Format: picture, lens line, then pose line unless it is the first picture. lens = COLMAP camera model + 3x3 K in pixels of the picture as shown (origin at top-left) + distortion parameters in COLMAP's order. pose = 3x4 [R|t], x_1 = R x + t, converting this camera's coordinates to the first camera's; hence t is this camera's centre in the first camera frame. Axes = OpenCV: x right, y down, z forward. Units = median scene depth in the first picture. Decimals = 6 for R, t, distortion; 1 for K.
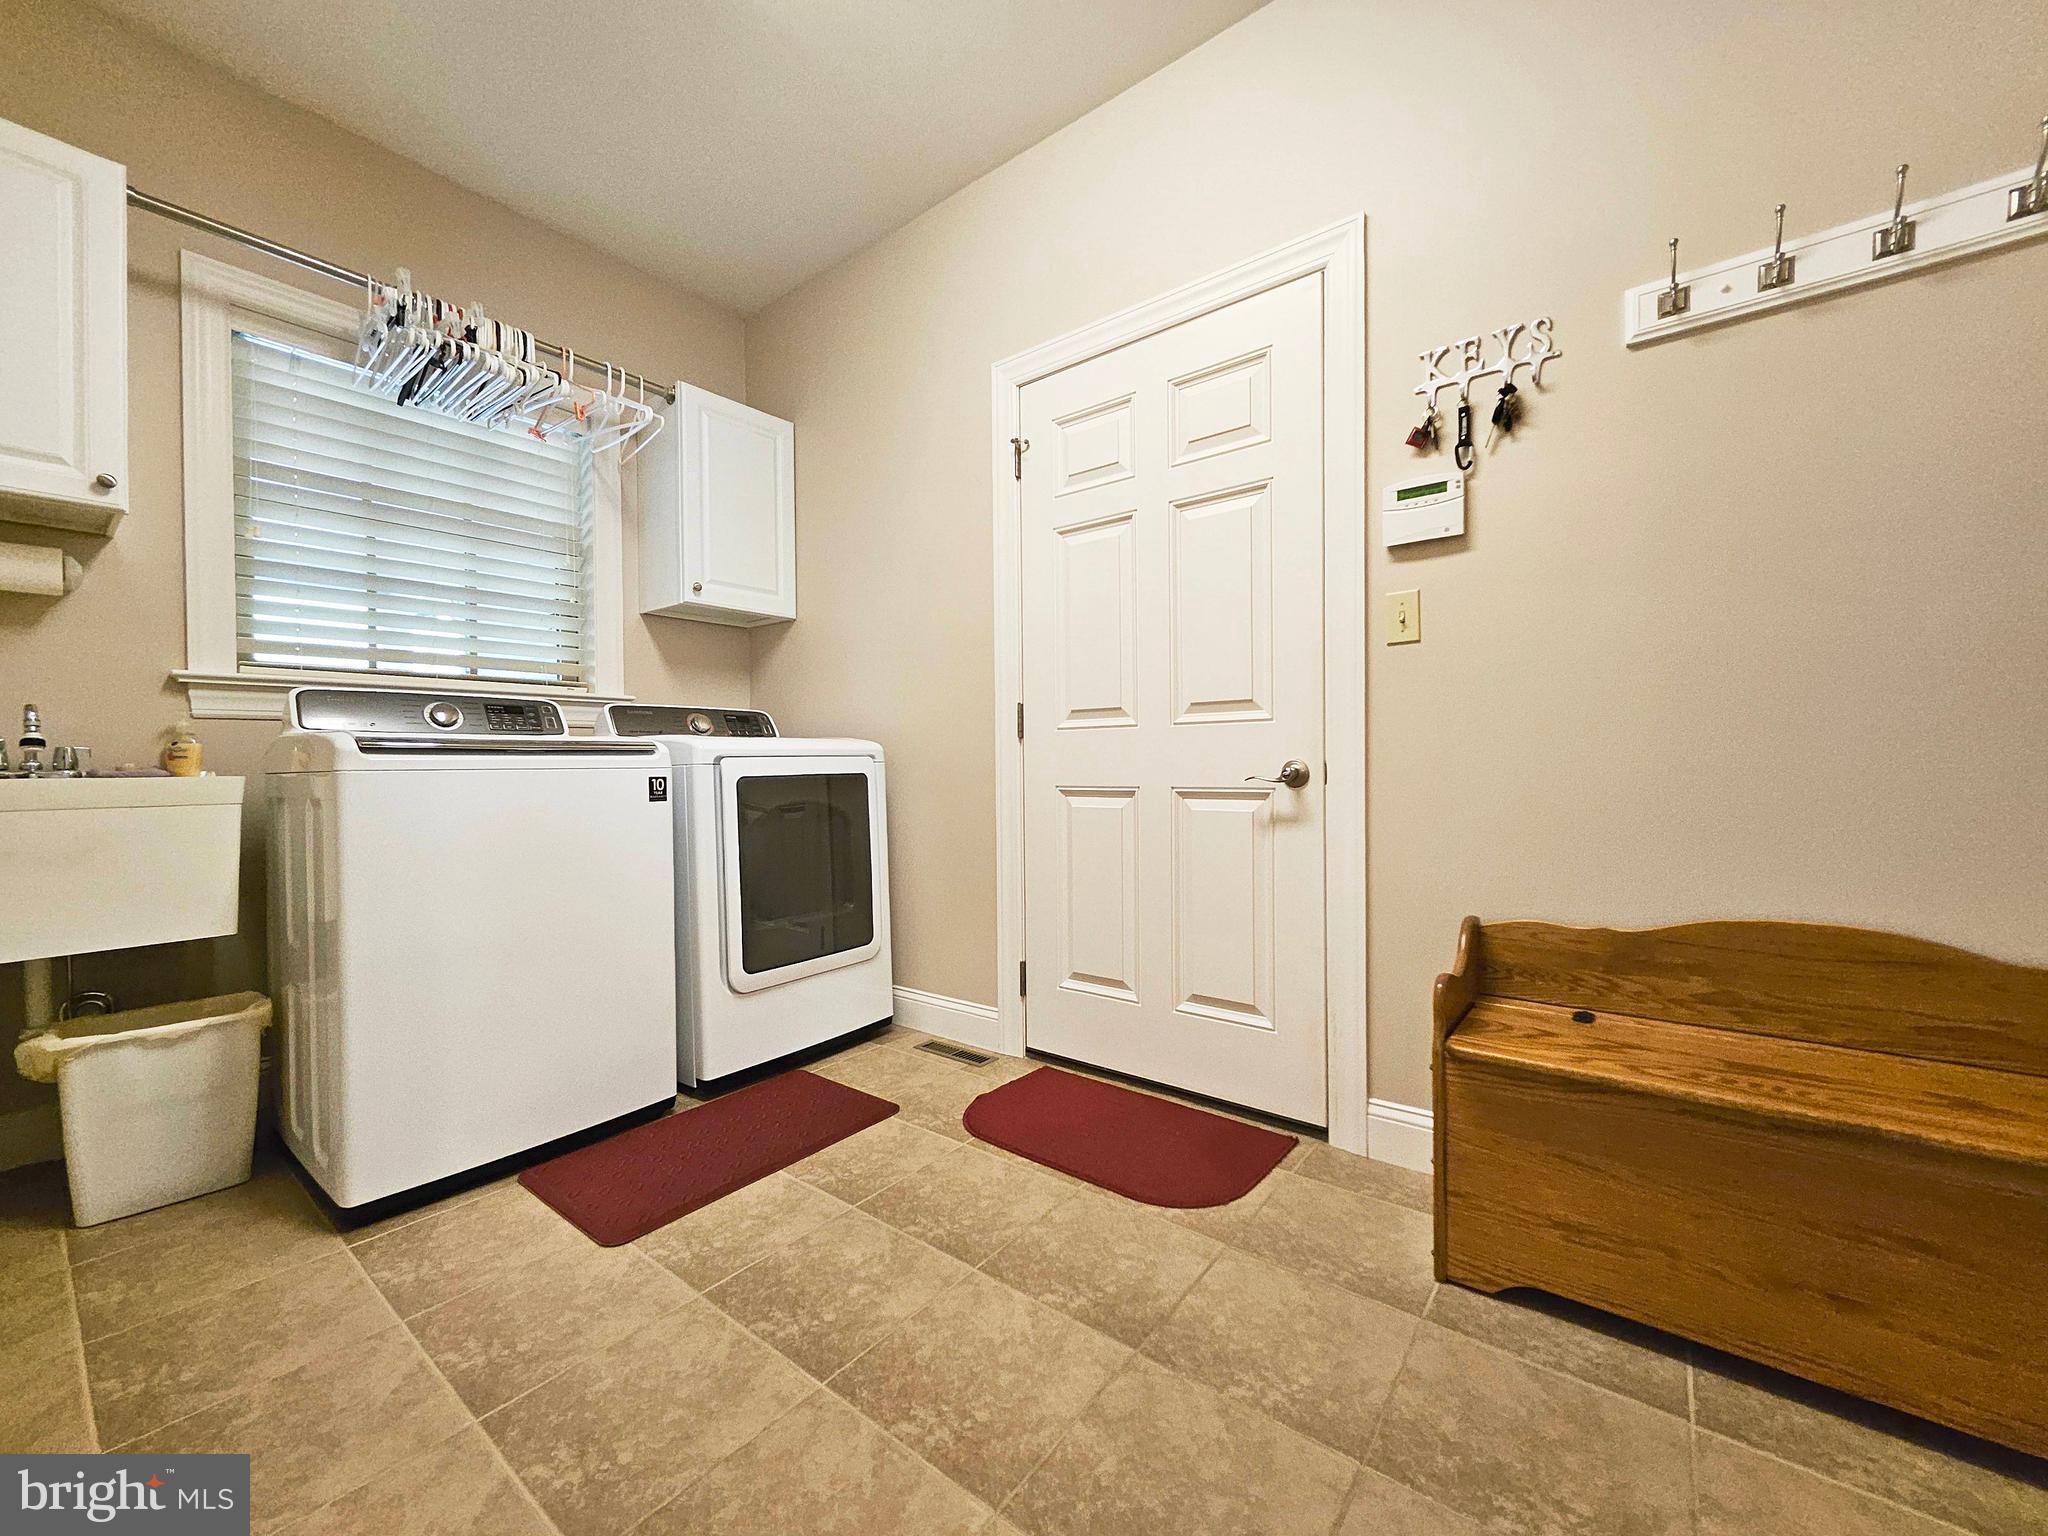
lens RADIAL K [[800.7, 0, 1035.9], [0, 800.7, 764.6], [0, 0, 1]] dist [0.001048, -0.000024]
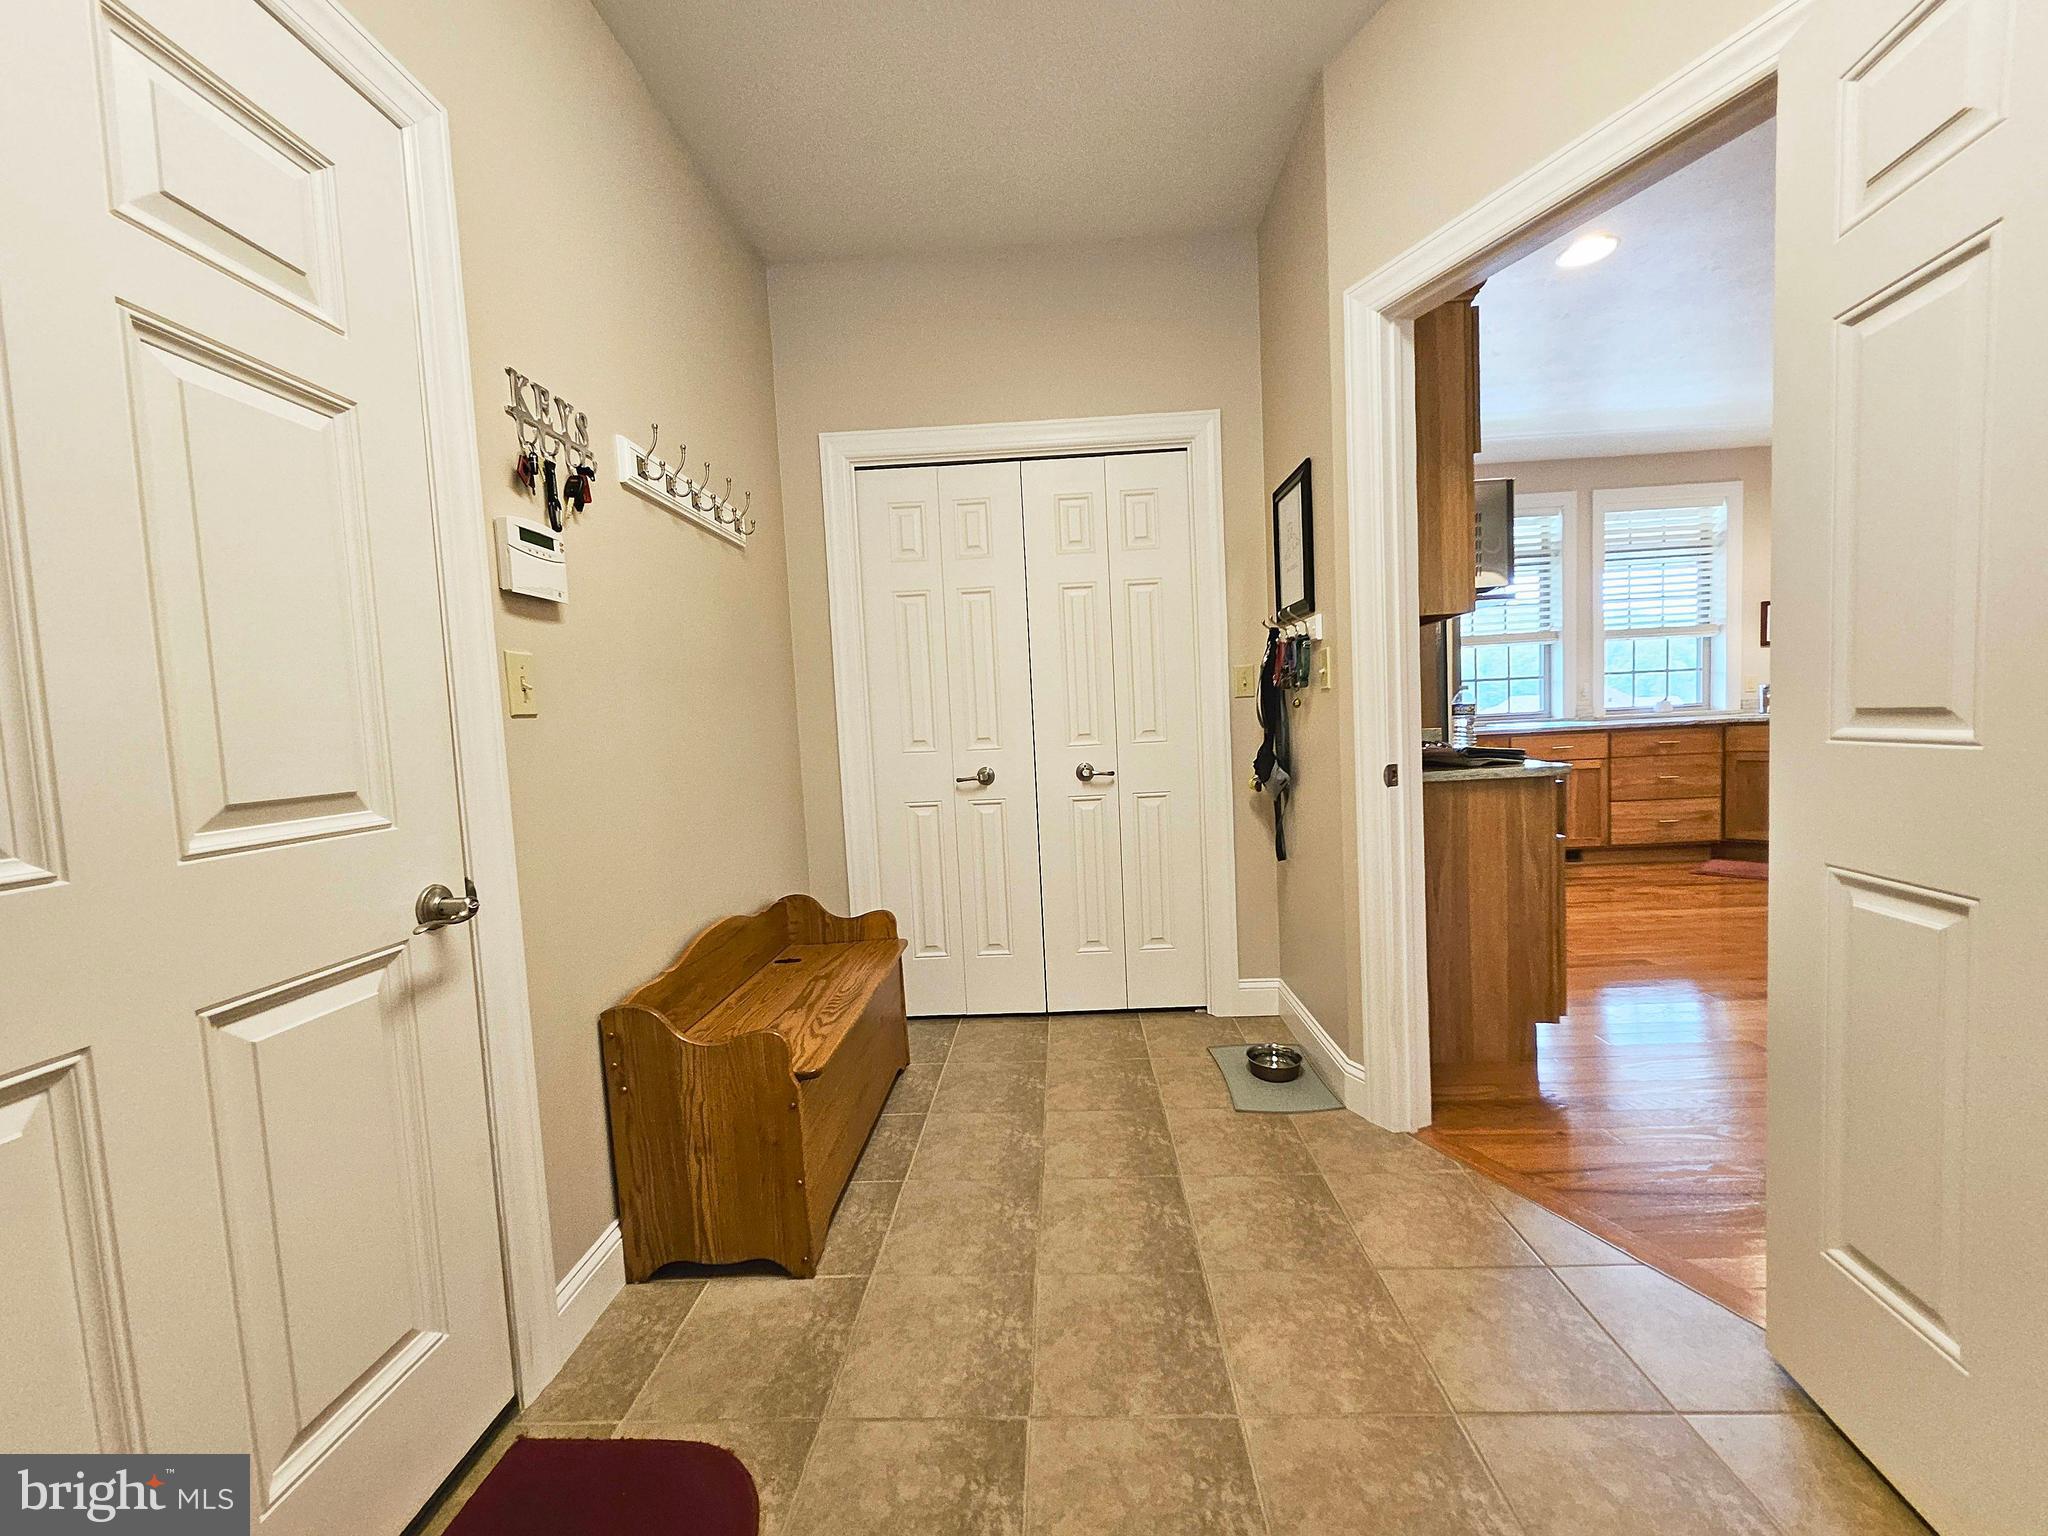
lens RADIAL K [[800.7, 0, 1026.2], [0, 800.7, 770.9], [0, 0, 1]] dist [0.001048, -0.000024]
pose [[-0.569205, -0.011156, 0.822120, -0.569754], [0.058872, 0.996788, 0.054287, -0.128167], [-0.820085, 0.079300, -0.566720, 1.209255]]
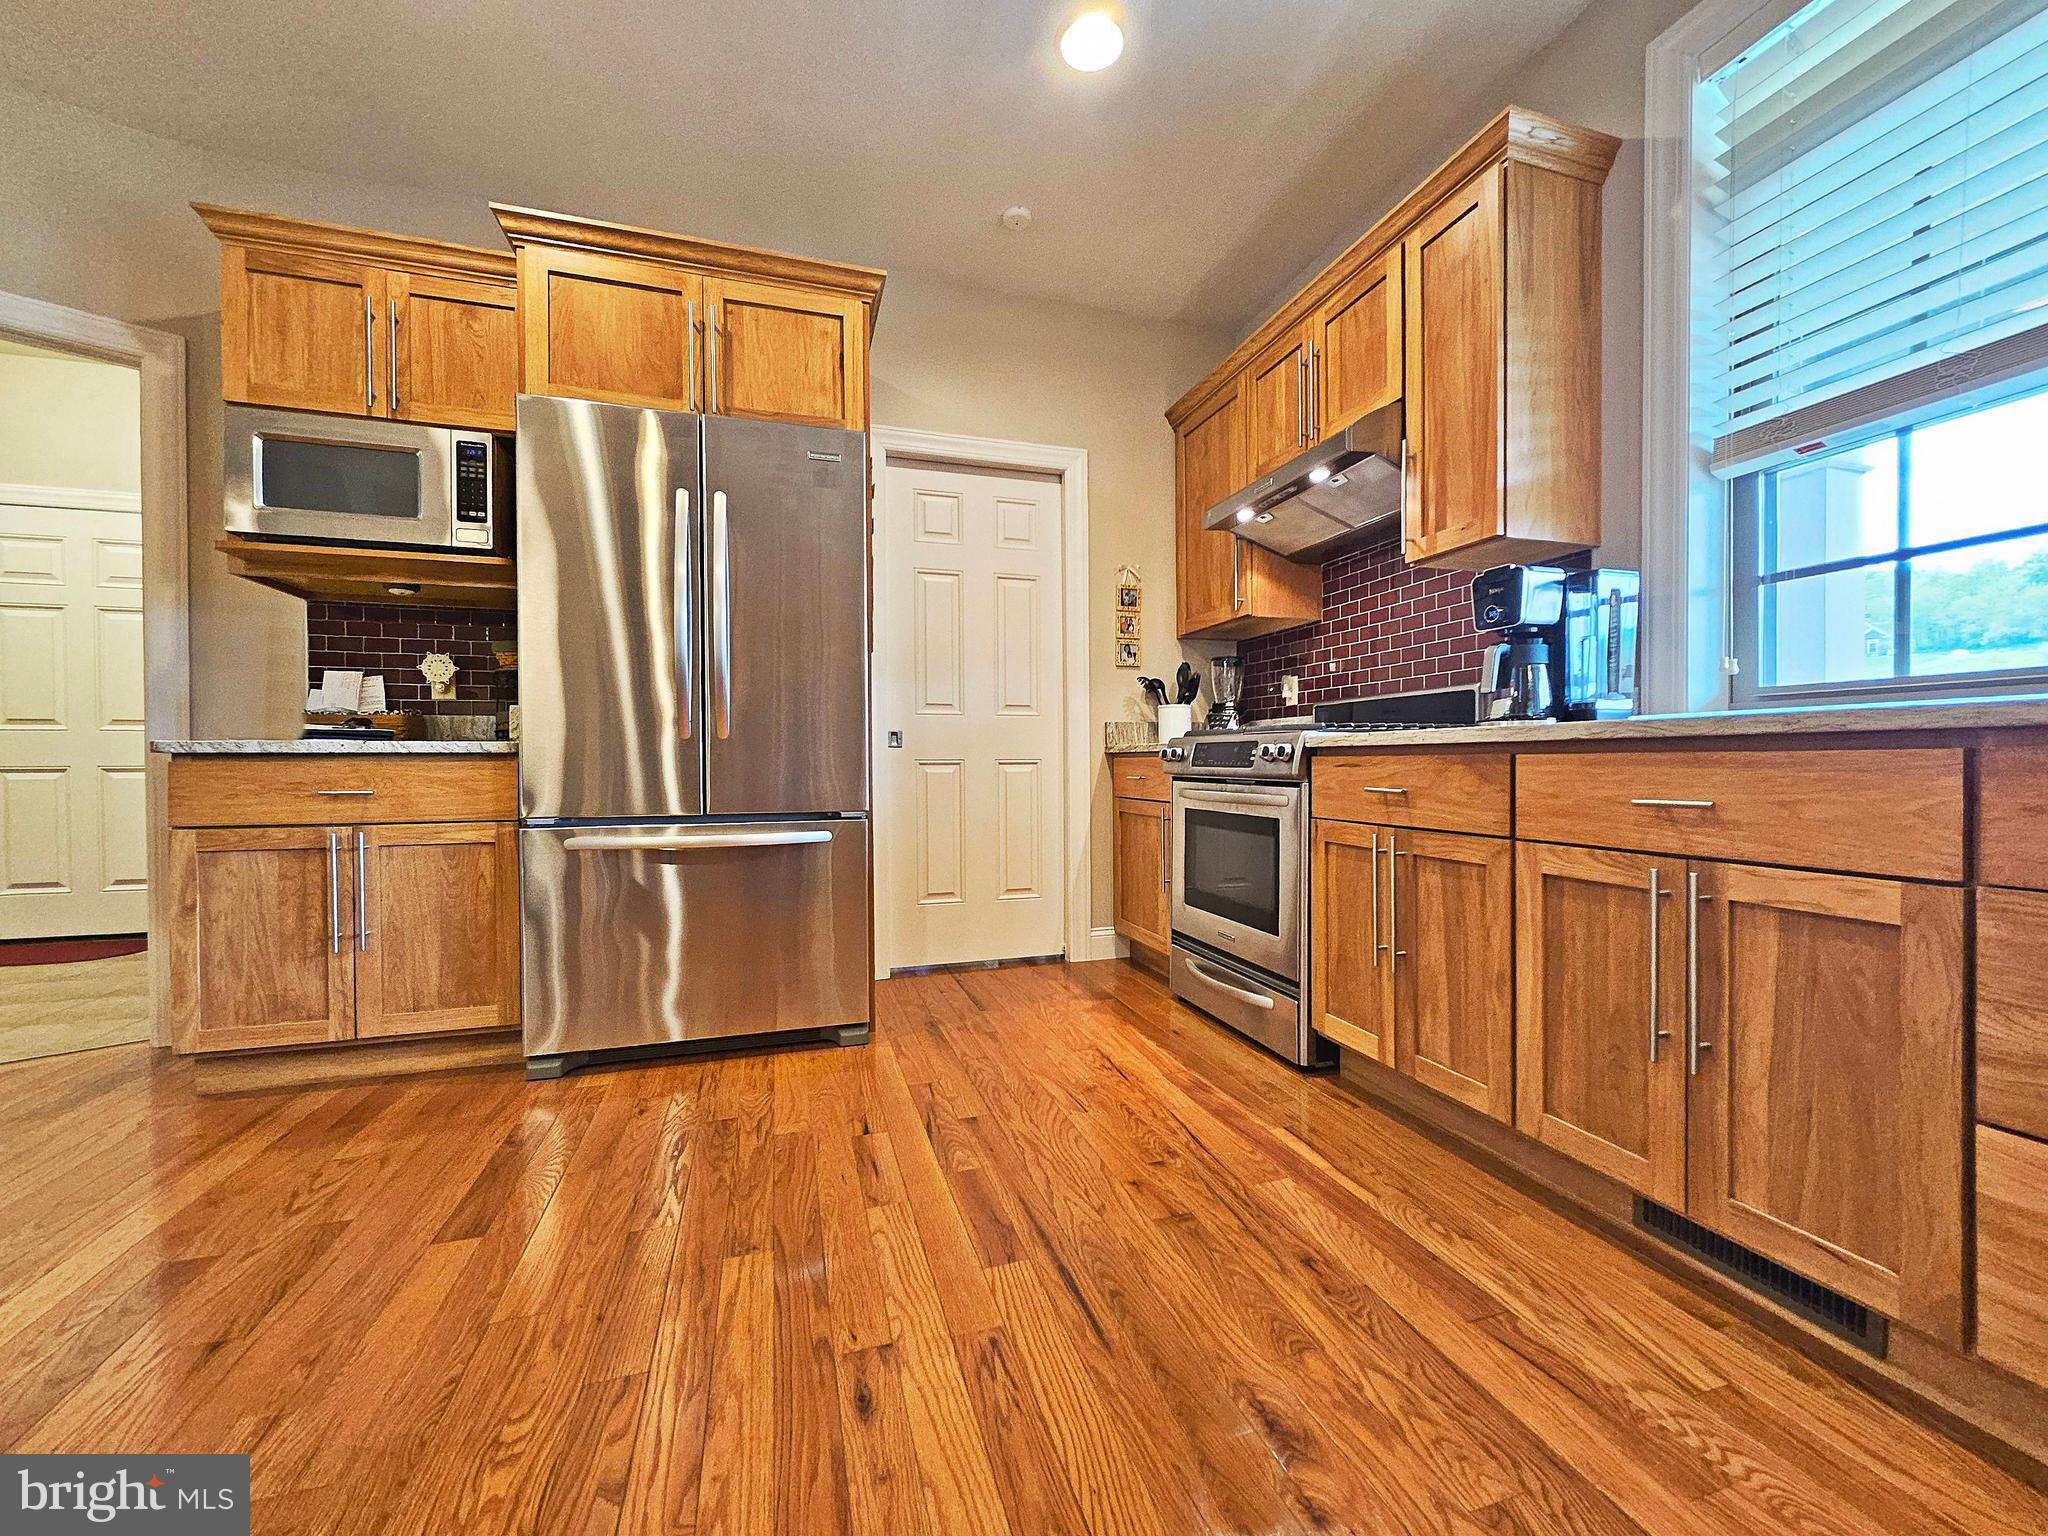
lens RADIAL K [[800.7, 0, 1032.3], [0, 800.7, 773.1], [0, 0, 1]] dist [0.001048, -0.000024]
pose [[0.573204, -0.002555, 0.819409, -0.132870], [0.001659, 0.999997, 0.001958, 0.053853], [-0.819411, 0.000238, 0.573207, -2.425576]]
